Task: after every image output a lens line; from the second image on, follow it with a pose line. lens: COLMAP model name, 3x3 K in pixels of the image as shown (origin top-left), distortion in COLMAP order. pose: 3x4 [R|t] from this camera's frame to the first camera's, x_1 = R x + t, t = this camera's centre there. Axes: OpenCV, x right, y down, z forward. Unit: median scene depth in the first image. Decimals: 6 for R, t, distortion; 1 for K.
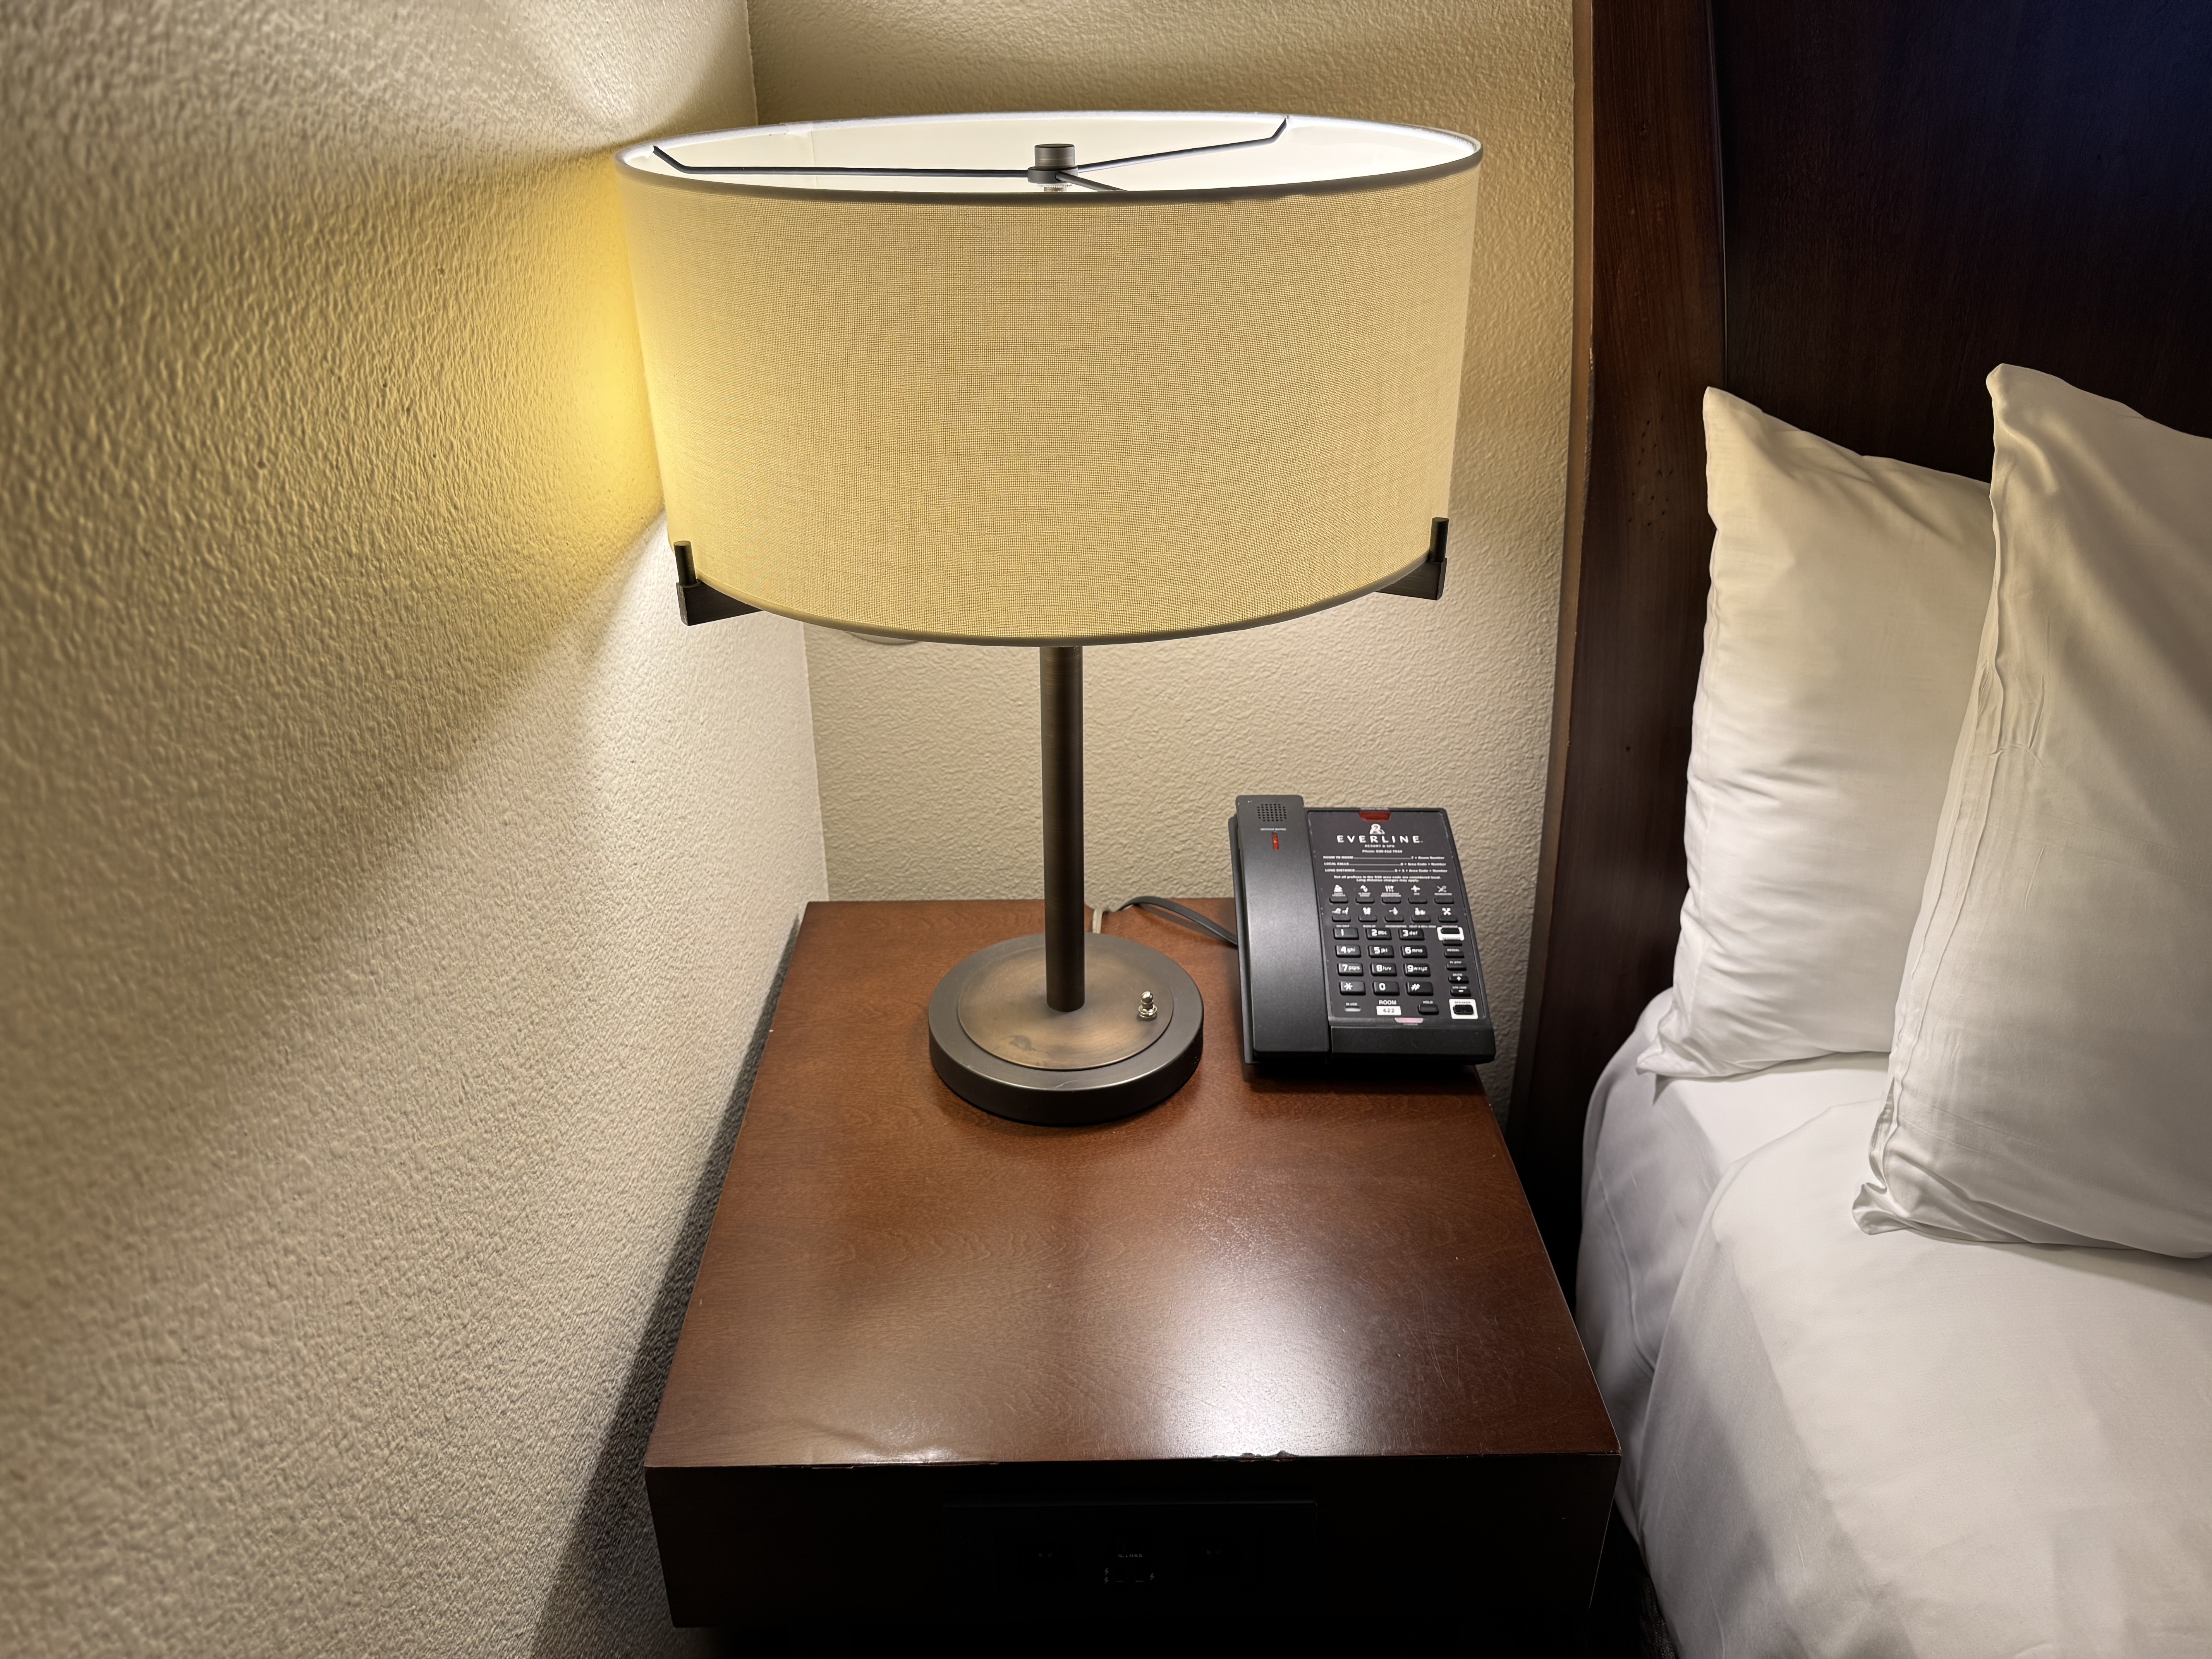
lens RADIAL K [[1556.1, 0, 1097.9], [0, 1556.1, 811.3], [0, 0, 1]] dist [0.032033, -0.044964]
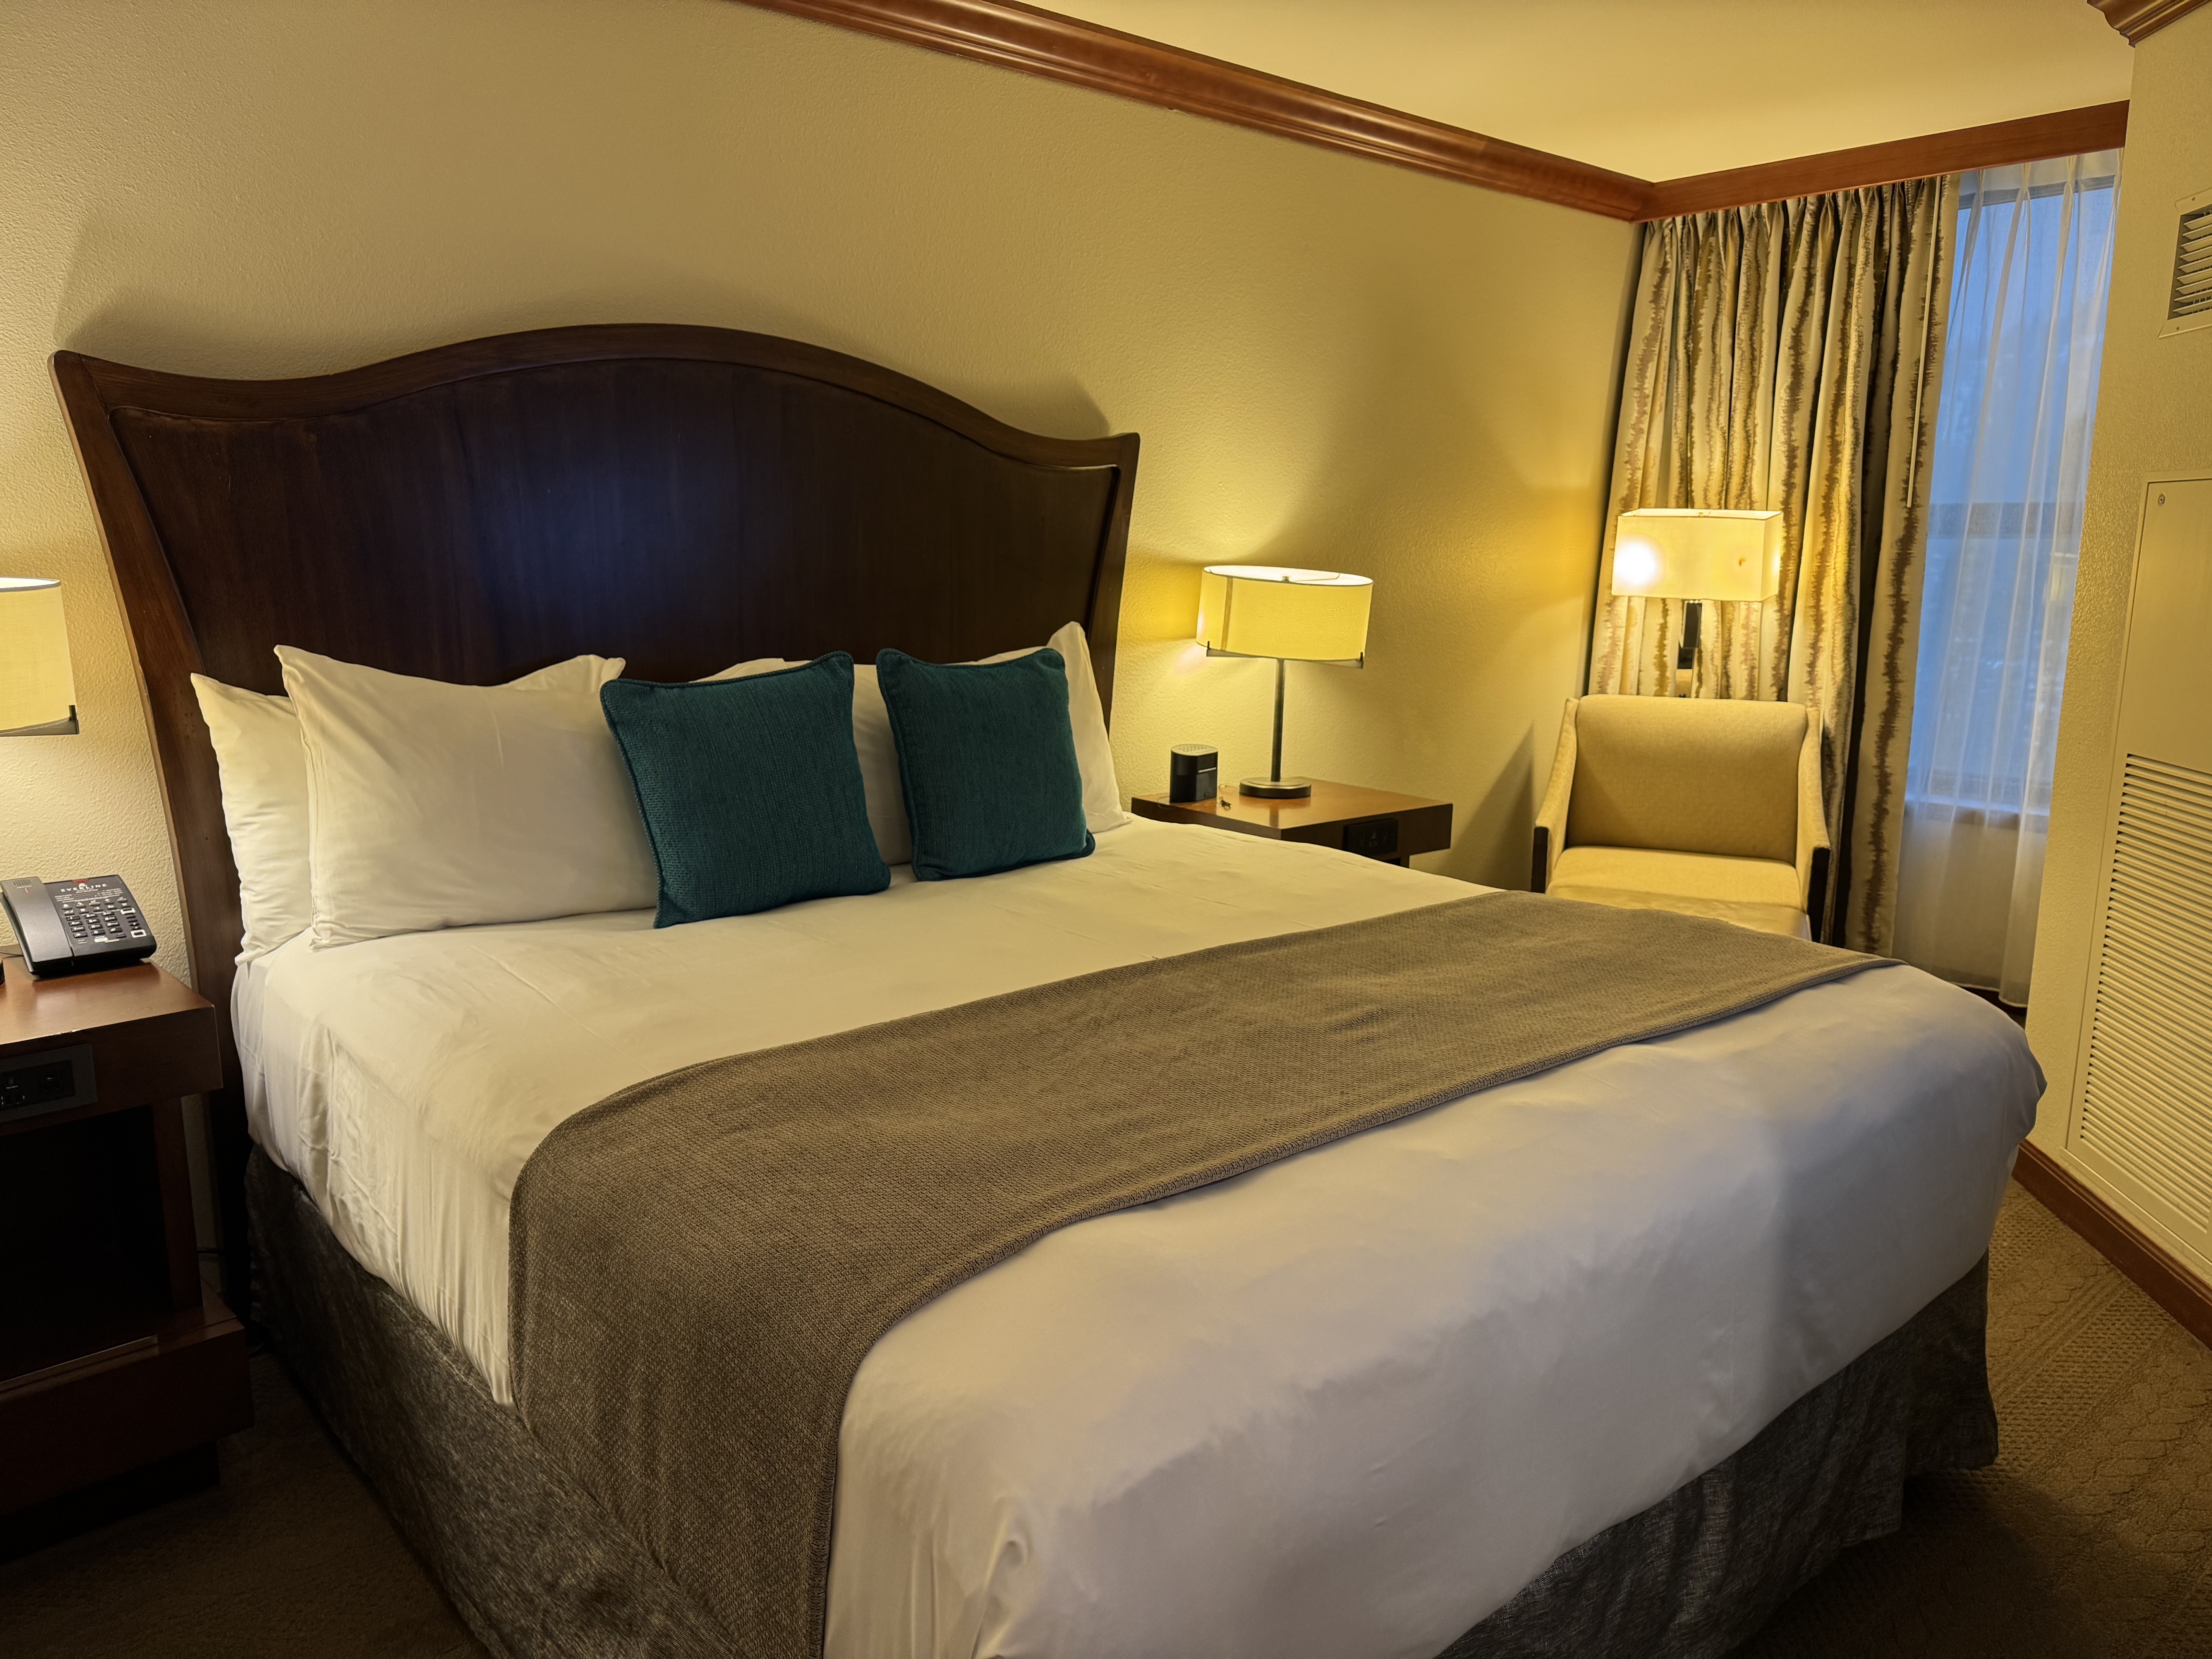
lens RADIAL K [[1556.1, 0, 1114.9], [0, 1556.1, 851.5], [0, 0, 1]] dist [0.032033, -0.044964]
pose [[0.719826, -0.119472, 0.683796, -0.307131], [0.307985, 0.937778, -0.160366, 0.873621], [-0.622090, 0.326034, 0.711833, -1.658921]]
